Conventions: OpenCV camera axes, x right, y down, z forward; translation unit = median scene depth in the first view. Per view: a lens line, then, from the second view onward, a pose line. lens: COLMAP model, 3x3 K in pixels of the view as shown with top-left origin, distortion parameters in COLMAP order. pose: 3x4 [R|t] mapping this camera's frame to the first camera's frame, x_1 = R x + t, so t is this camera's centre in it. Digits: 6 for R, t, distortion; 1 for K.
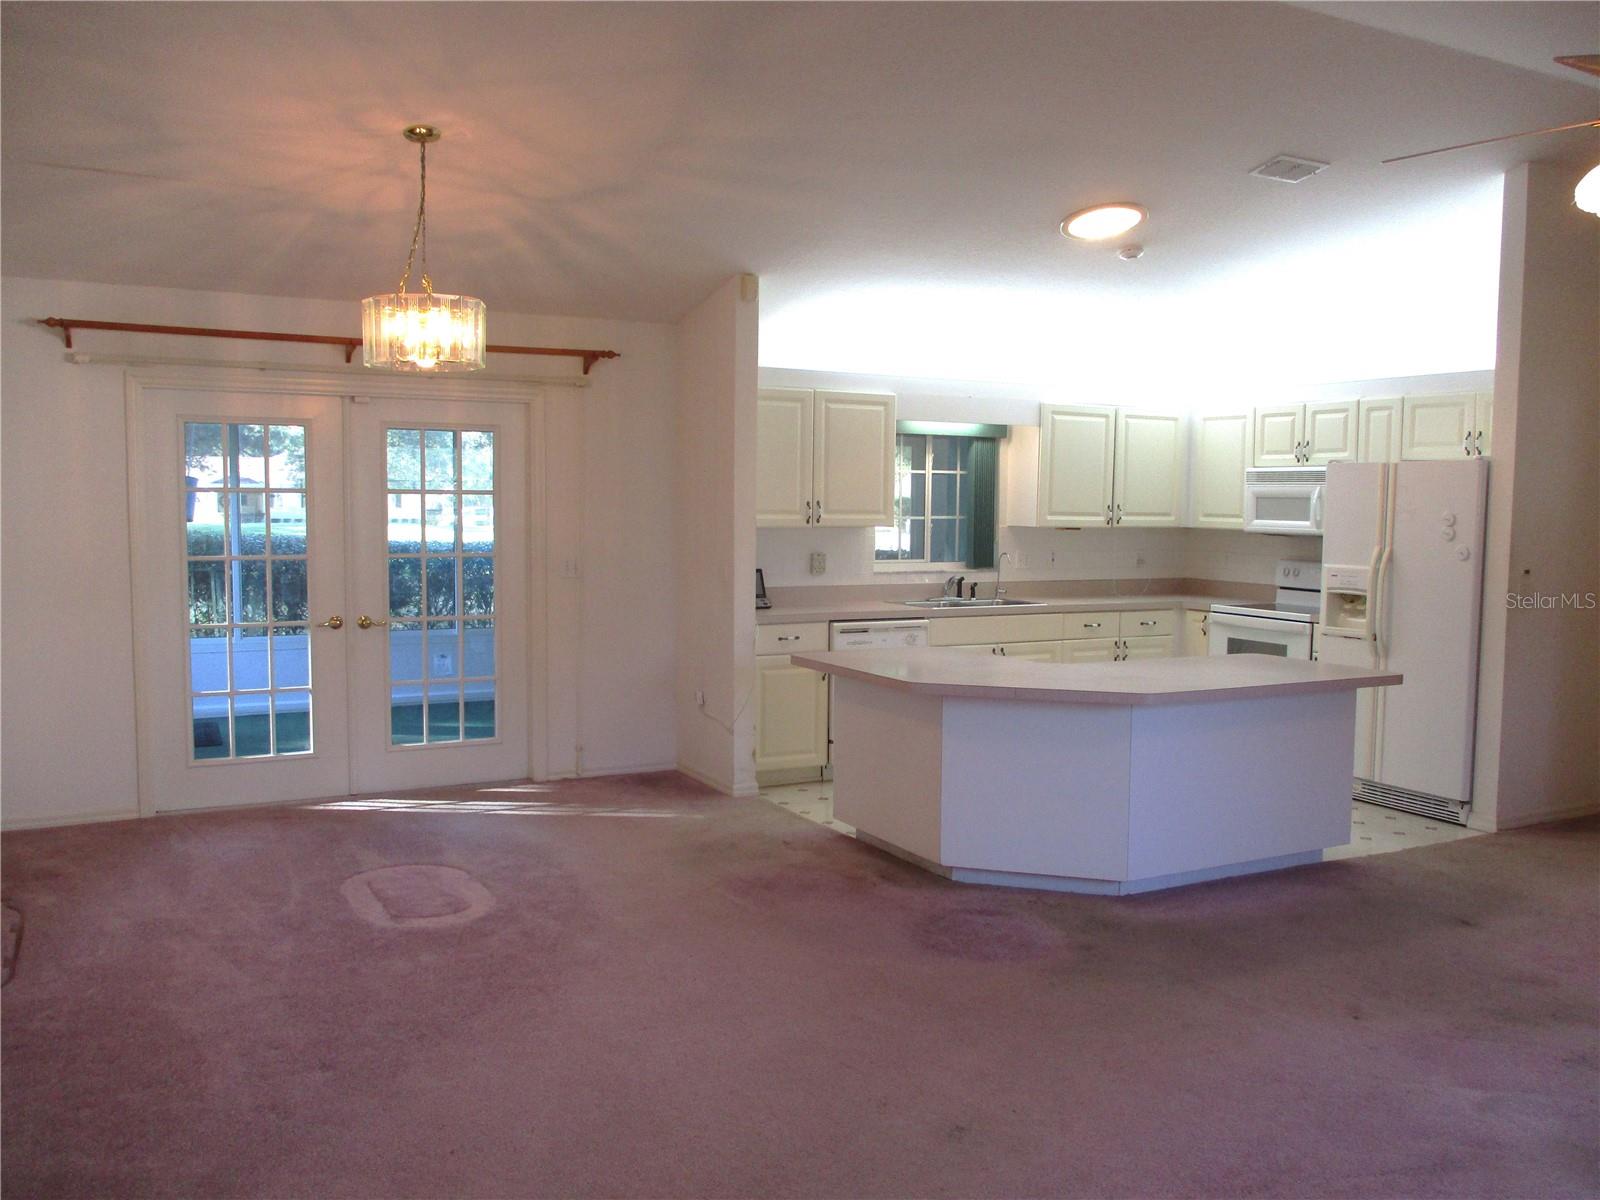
lens RADIAL K [[1339.2, 0, 802.8], [0, 1339.2, 603.0], [0, 0, 1]] dist [-0.024732, -0.002696]
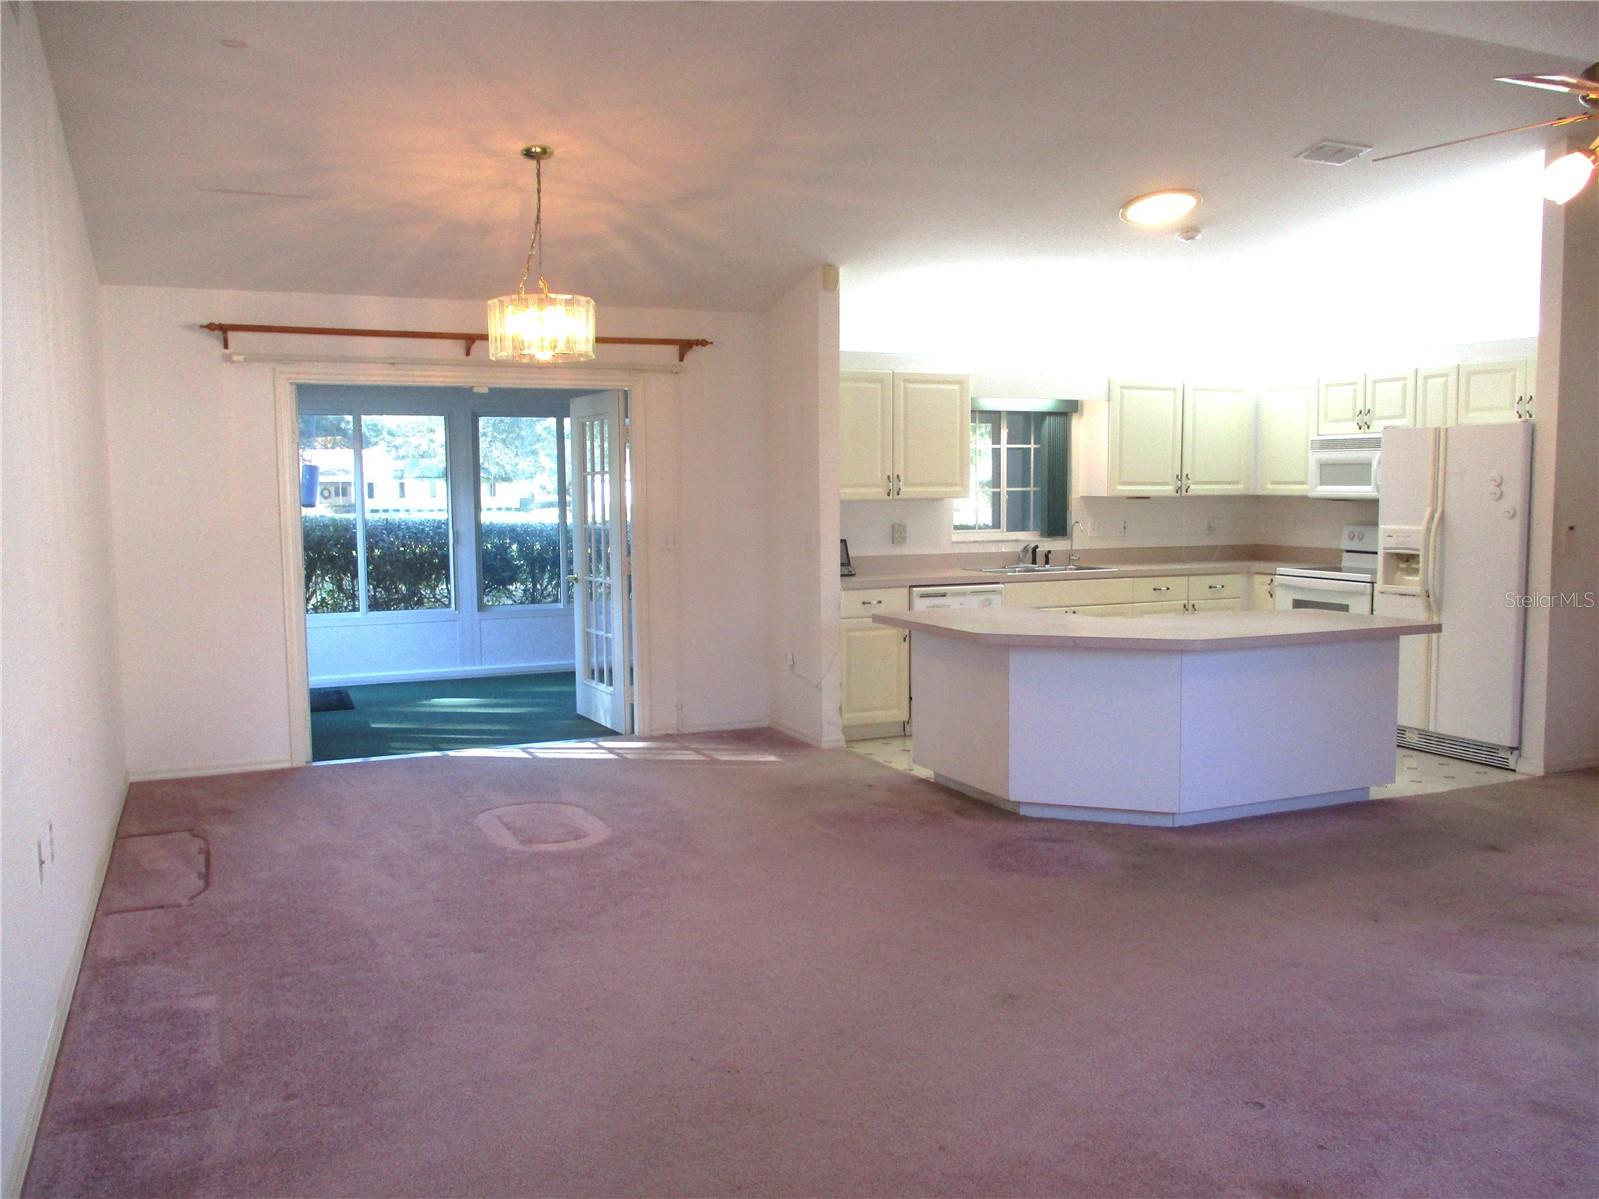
lens RADIAL K [[1350.3, 0, 799.5], [0, 1350.3, 599.5], [0, 0, 1]] dist [-0.028507, 0.001994]
pose [[0.997416, -0.012034, -0.070824, 0.008564], [0.012642, 0.999887, 0.008139, 0.014363], [0.070718, -0.009013, 0.997456, -0.086694]]
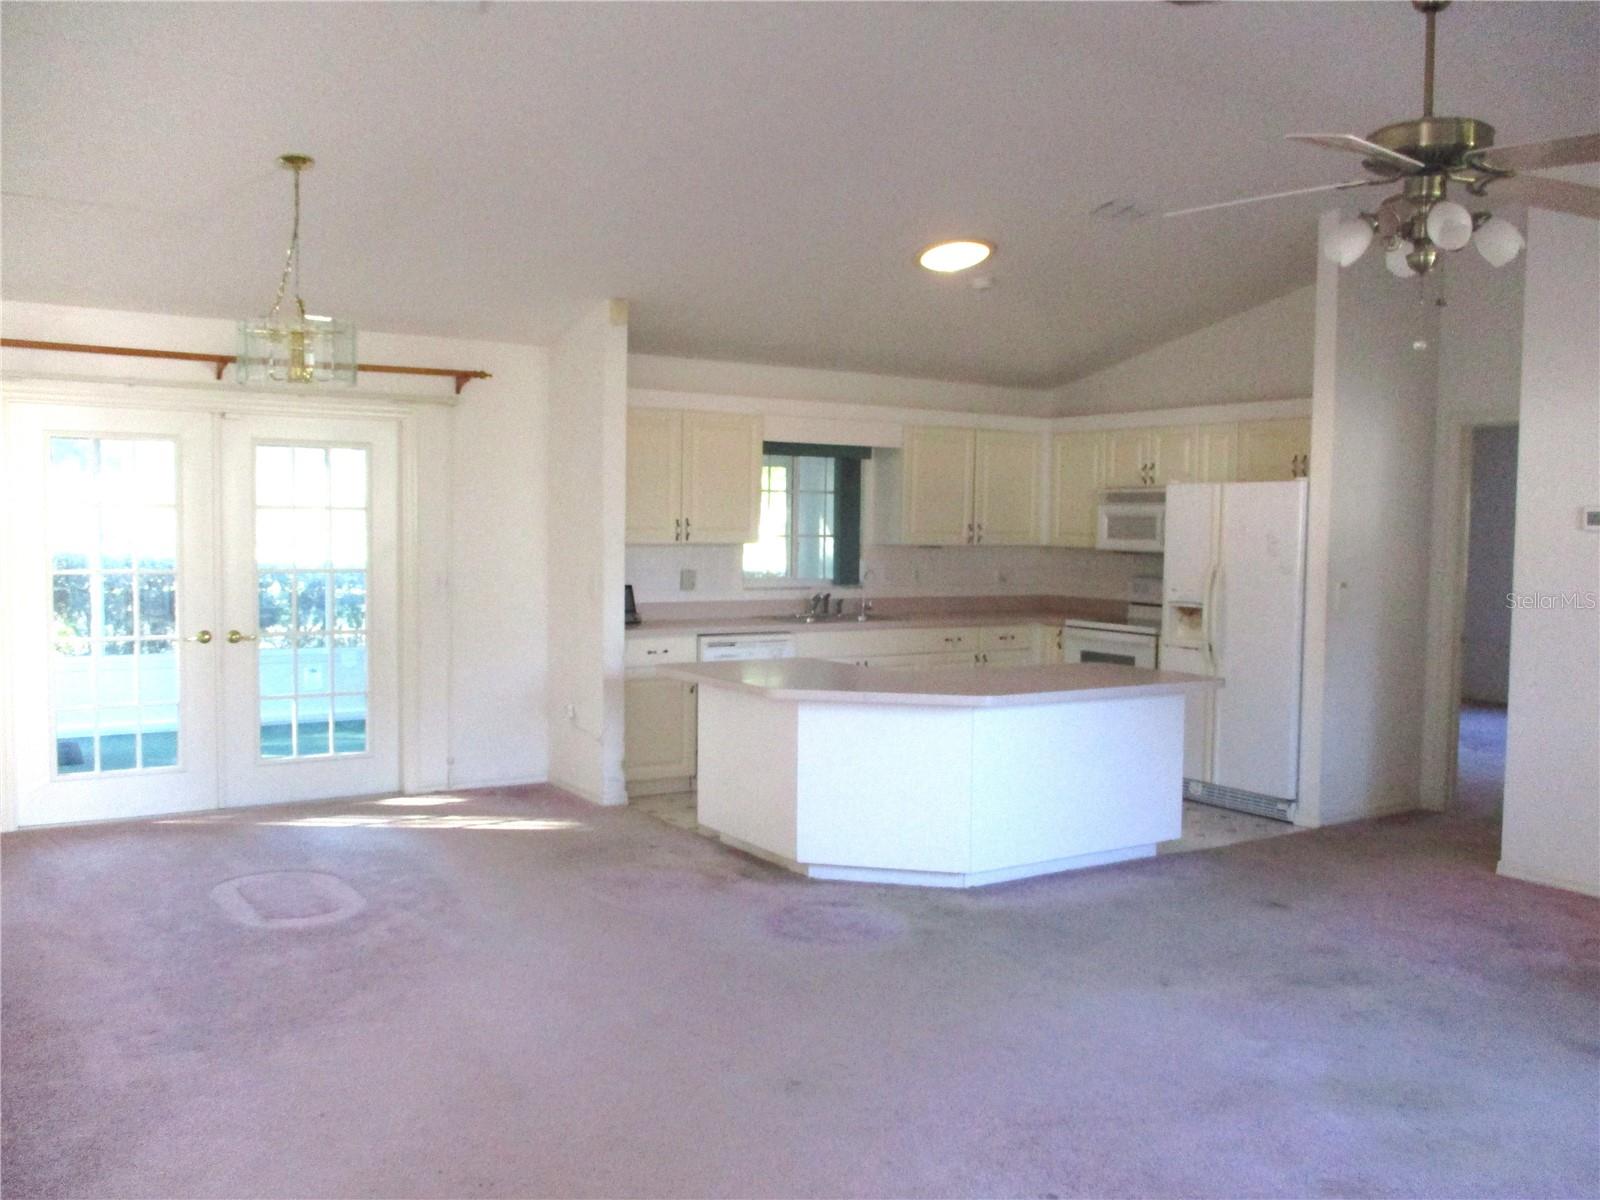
lens RADIAL K [[1367.8, 0, 800.0], [0, 1367.8, 600.0], [0, 0, 1]] dist [-0.023637, -0.003701]
pose [[0.996751, -0.001096, 0.080532, 0.014057], [0.002766, 0.999783, -0.020635, 0.008746], [-0.080492, 0.020790, 0.996538, -0.056416]]
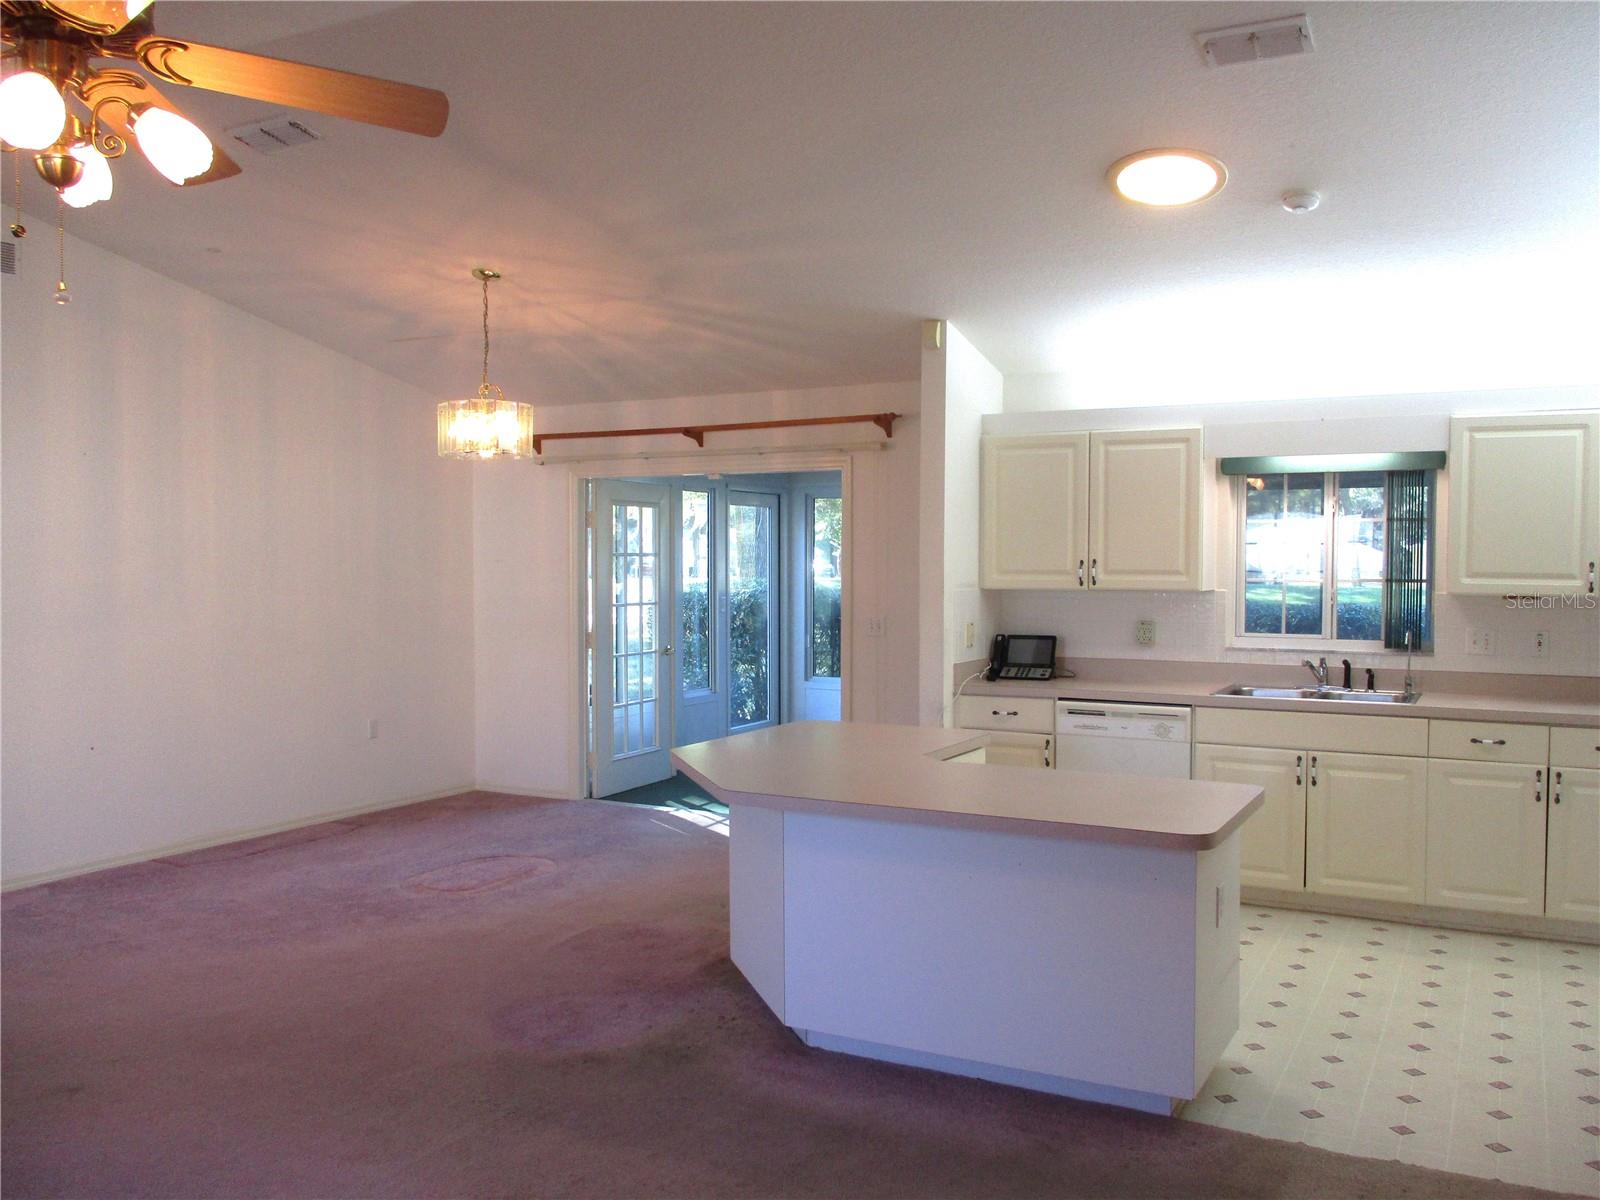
lens RADIAL K [[1339.2, 0, 802.8], [0, 1339.2, 603.0], [0, 0, 1]] dist [-0.024732, -0.002696]
pose [[0.554465, 0.019116, -0.831988, 0.651323], [-0.058147, 0.998183, -0.015817, -0.024874], [0.830173, 0.057147, 0.554569, 0.385691]]
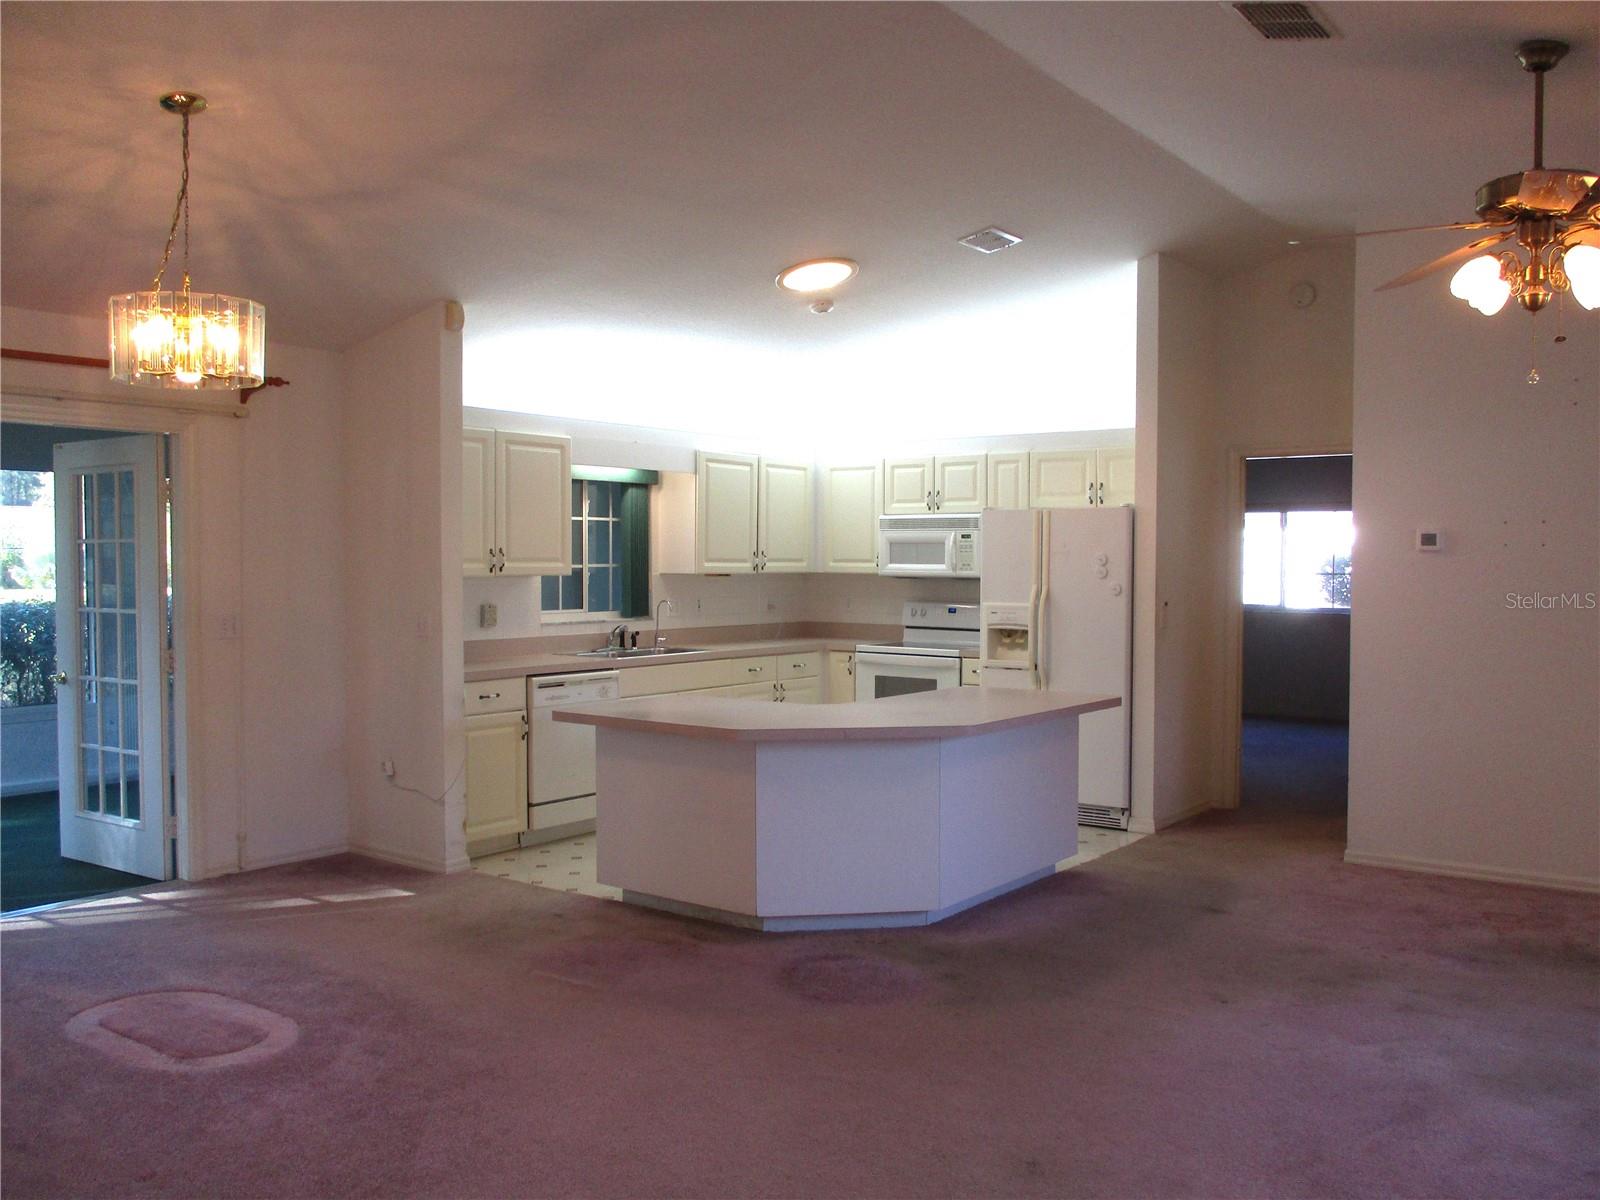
lens RADIAL K [[1339.2, 0, 802.8], [0, 1339.2, 603.0], [0, 0, 1]] dist [-0.024732, -0.002696]
pose [[0.907002, -0.022489, 0.420524, -0.199398], [0.039983, 0.998661, -0.032829, 0.001172], [-0.419223, 0.046590, 0.906687, 0.069770]]
